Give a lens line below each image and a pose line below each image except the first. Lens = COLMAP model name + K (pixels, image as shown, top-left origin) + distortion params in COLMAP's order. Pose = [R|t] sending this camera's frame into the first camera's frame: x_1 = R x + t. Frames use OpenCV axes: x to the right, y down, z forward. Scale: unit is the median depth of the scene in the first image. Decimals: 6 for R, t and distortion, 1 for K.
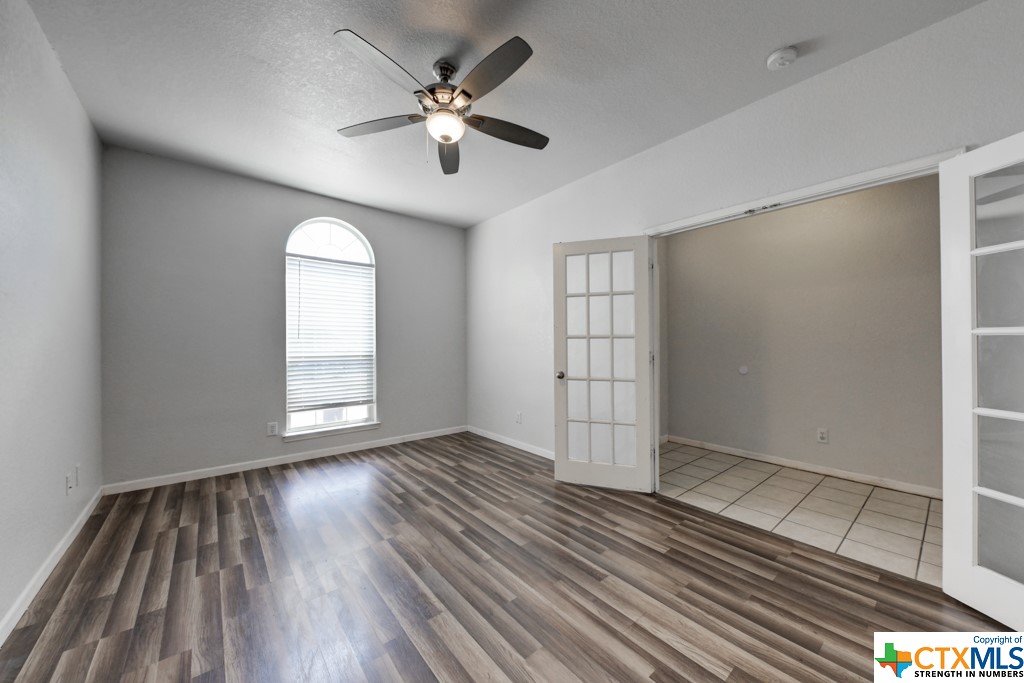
lens RADIAL K [[364.6, 0, 520.4], [0, 364.6, 338.5], [0, 0, 1]] dist [0.015694, -0.009413]
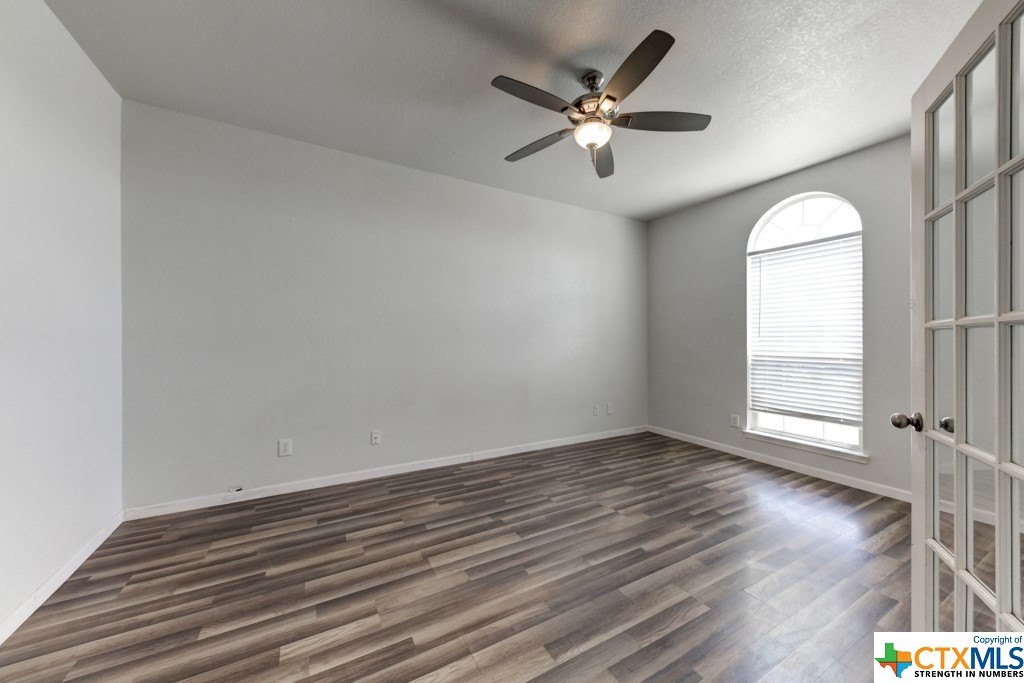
lens RADIAL K [[362.1, 0, 505.7], [0, 362.1, 342.7], [0, 0, 1]] dist [0.015748, -0.005963]
pose [[-0.192640, 0.007164, -0.981243, 0.661601], [0.003970, 0.999971, 0.006522, 0.009933], [0.981261, -0.002639, -0.192663, 0.718128]]
